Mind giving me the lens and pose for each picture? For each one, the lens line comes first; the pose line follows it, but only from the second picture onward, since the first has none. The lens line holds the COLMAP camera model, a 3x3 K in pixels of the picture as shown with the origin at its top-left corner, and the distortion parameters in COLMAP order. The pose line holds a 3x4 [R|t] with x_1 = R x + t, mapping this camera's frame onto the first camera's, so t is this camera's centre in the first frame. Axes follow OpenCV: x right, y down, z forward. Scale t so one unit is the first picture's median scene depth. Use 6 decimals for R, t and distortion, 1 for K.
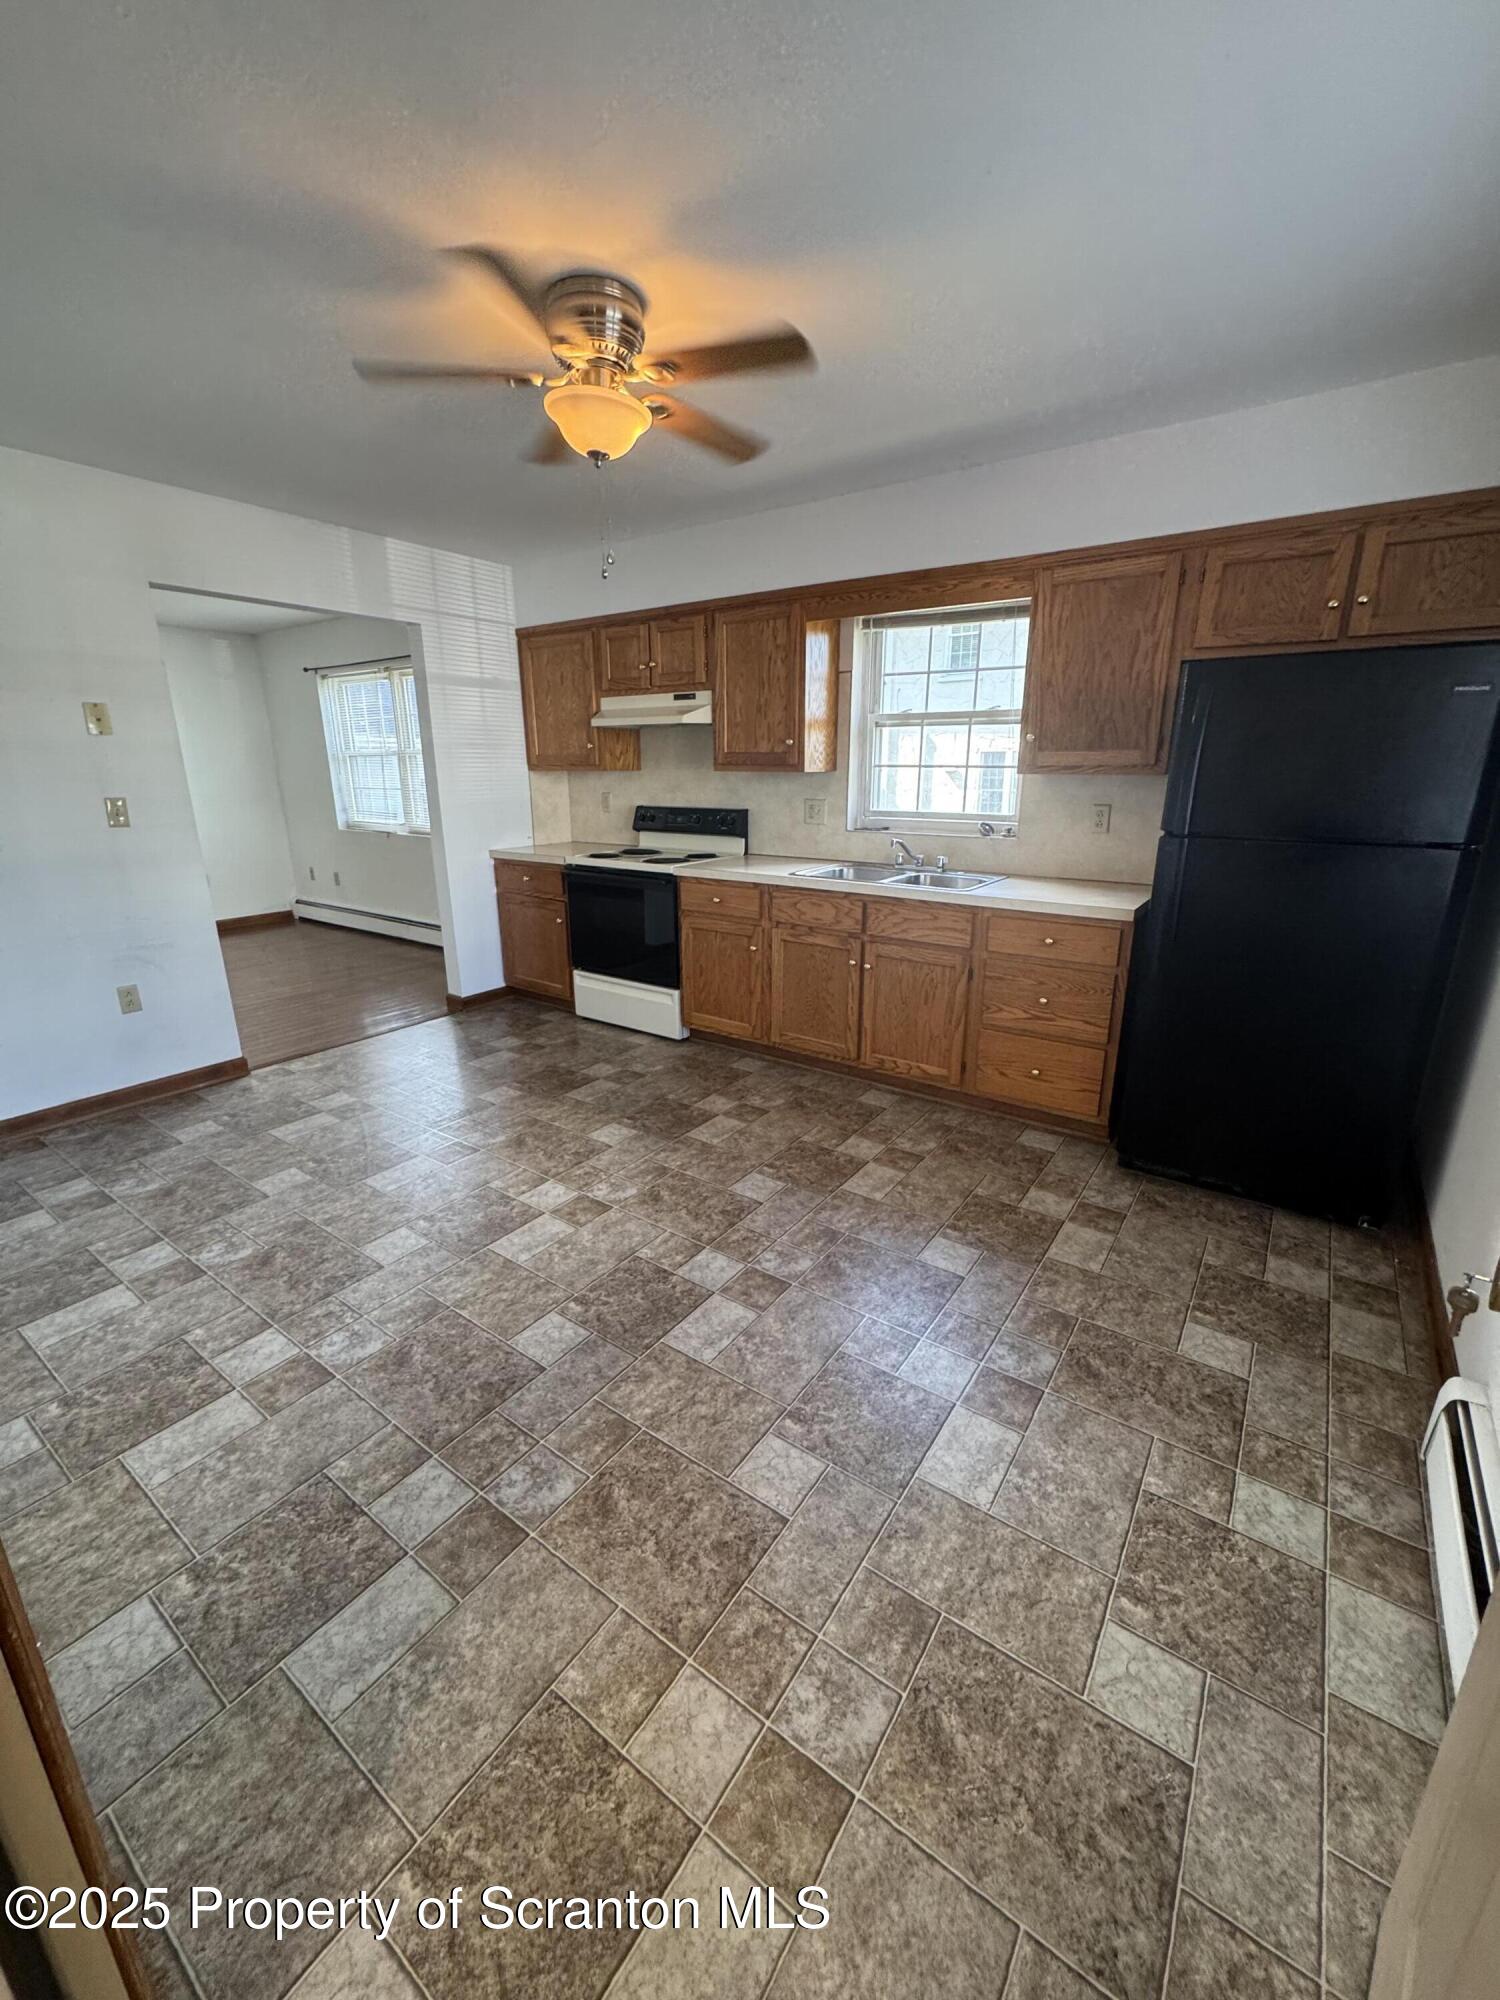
lens RADIAL K [[799.4, 0, 763.3], [0, 799.4, 990.7], [0, 0, 1]] dist [-0.003950, 0.001010]
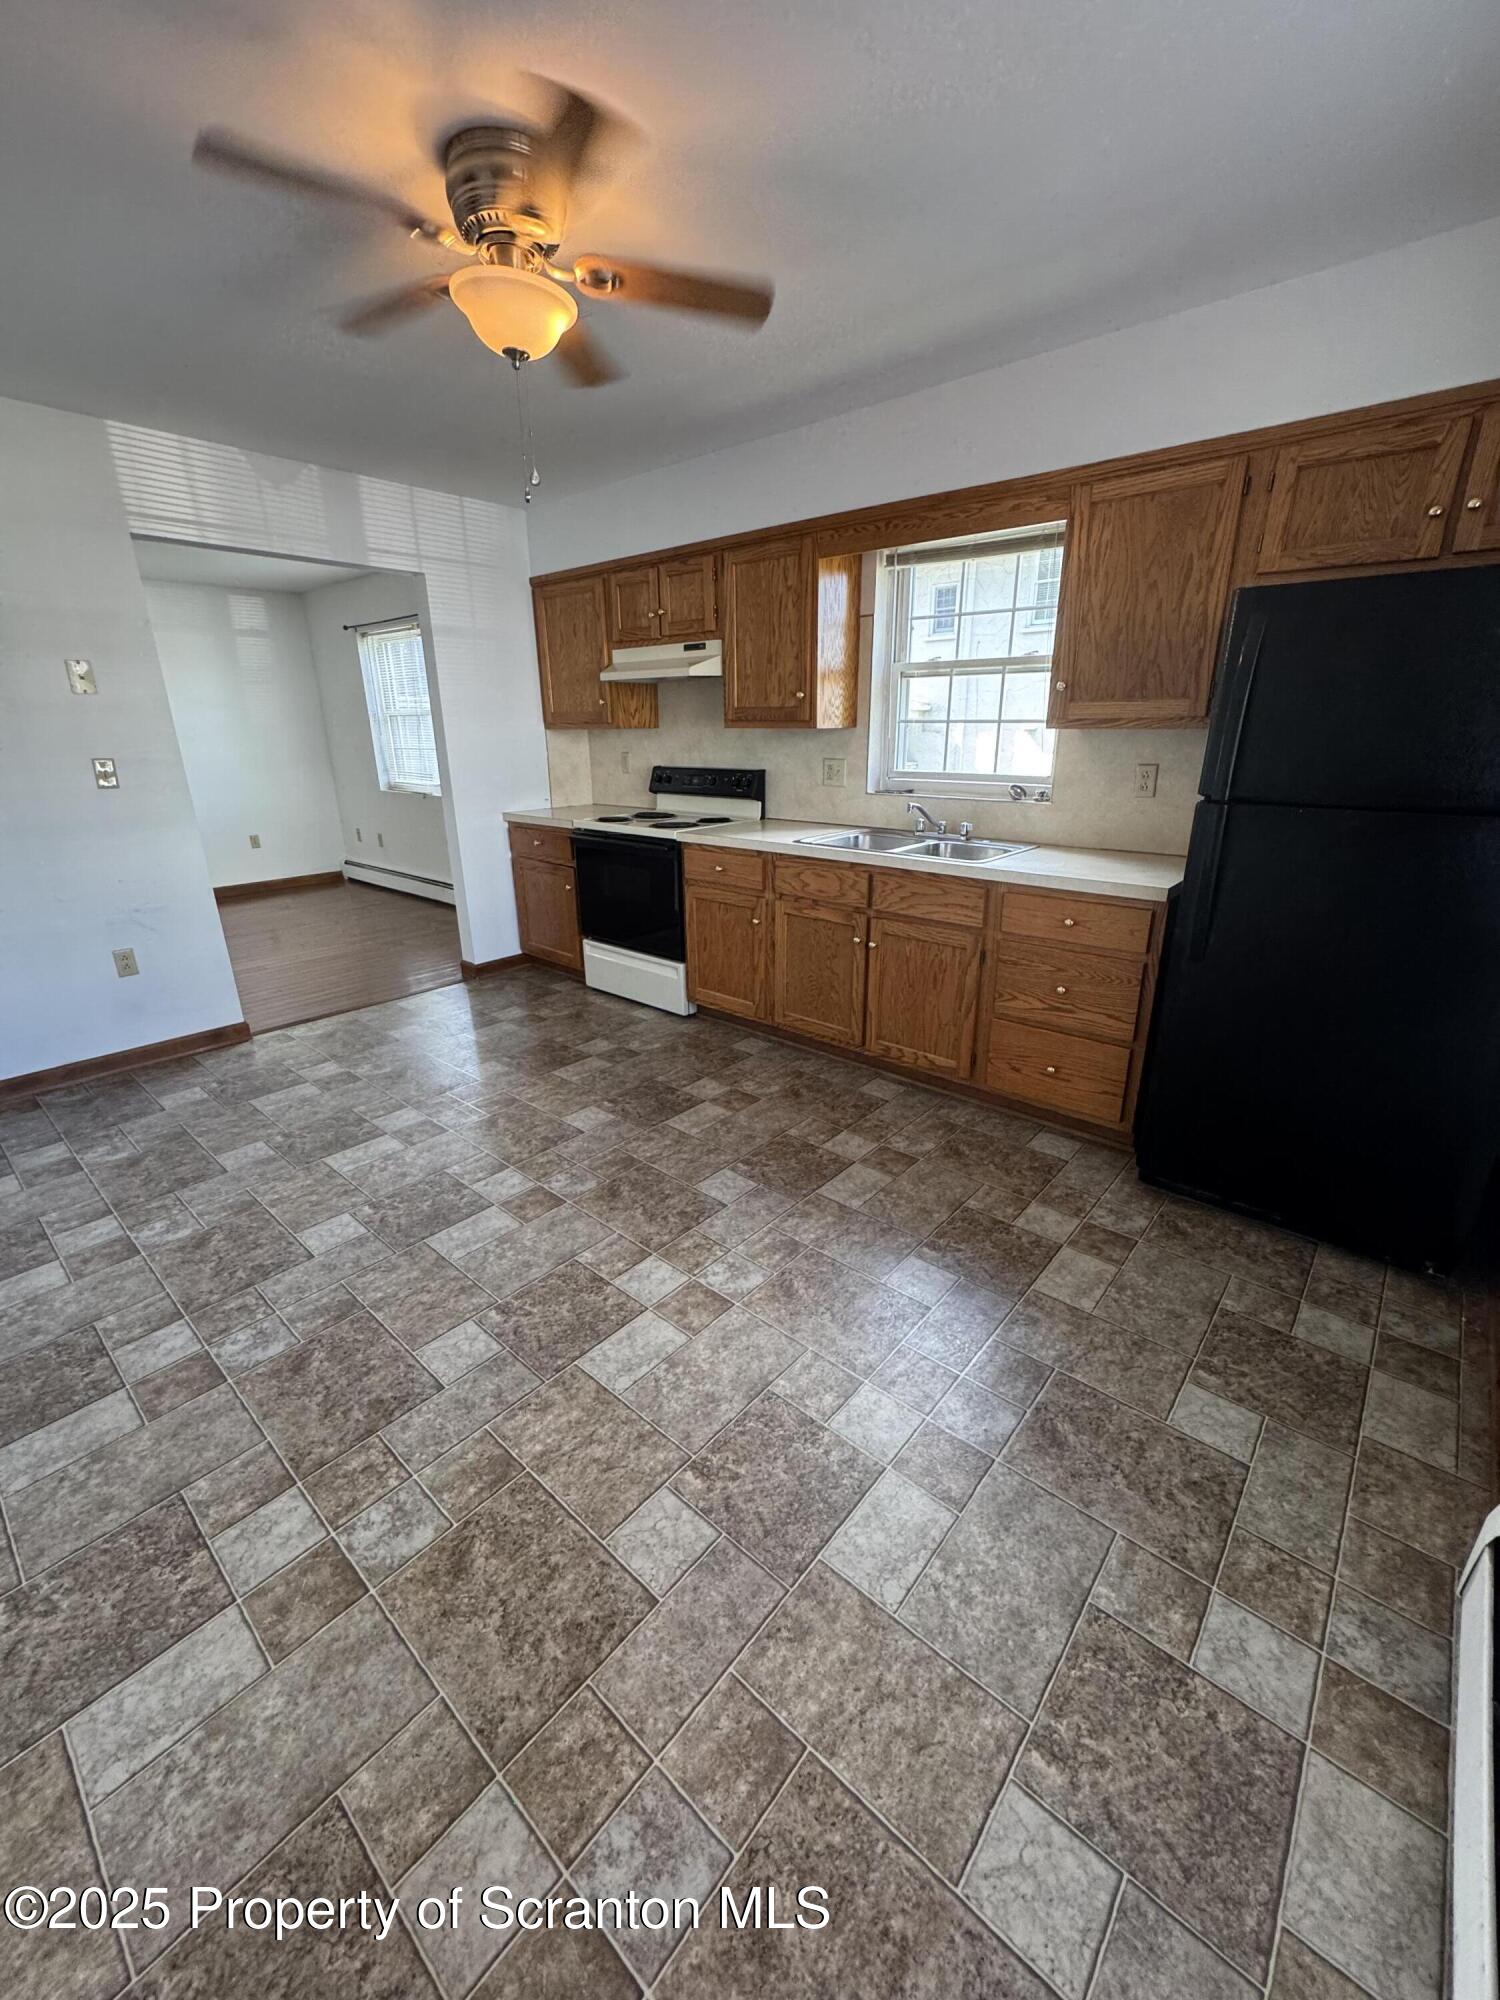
lens RADIAL K [[799.4, 0, 762.0], [0, 799.4, 991.9], [0, 0, 1]] dist [-0.003950, 0.001010]
pose [[0.994963, 0.026481, -0.096682, 0.165151], [-0.021841, 0.998573, 0.048735, -0.032533], [0.097835, -0.046378, 0.994121, 0.143077]]
